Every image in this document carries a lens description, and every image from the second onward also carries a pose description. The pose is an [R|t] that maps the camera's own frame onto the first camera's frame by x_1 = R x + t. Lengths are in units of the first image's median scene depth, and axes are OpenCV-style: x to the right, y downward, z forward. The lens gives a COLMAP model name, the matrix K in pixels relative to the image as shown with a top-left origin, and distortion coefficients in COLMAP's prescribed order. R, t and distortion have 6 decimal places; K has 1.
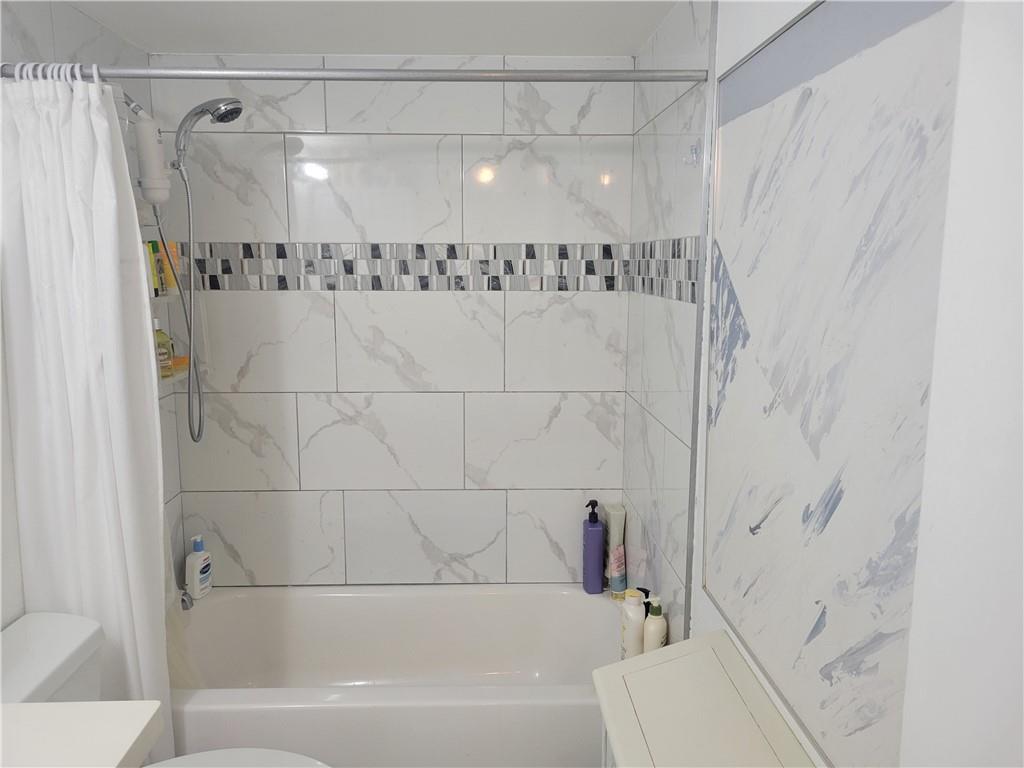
lens RADIAL K [[768.5, 0, 489.7], [0, 768.5, 382.5], [0, 0, 1]] dist [0.059494, -0.046208]
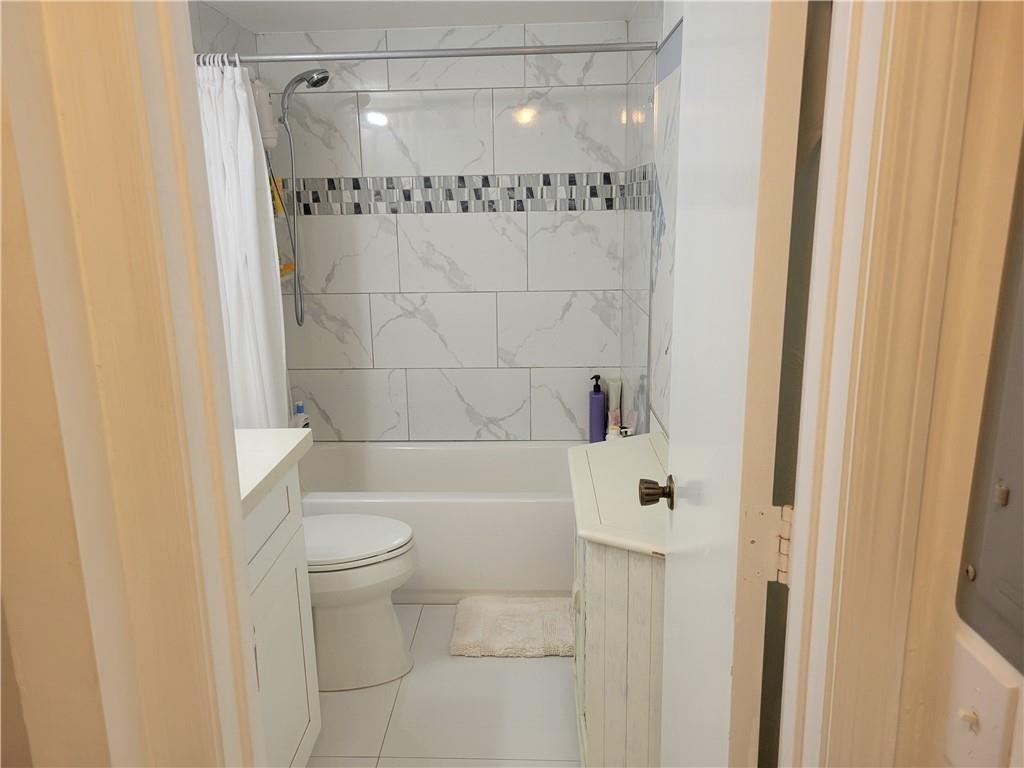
lens RADIAL K [[768.5, 0, 489.7], [0, 768.5, 382.5], [0, 0, 1]] dist [0.059494, -0.046208]
pose [[0.997157, -0.002356, -0.075314, 0.053977], [0.007856, 0.997315, 0.072814, 0.072296], [0.074940, -0.073198, 0.994498, -0.311032]]
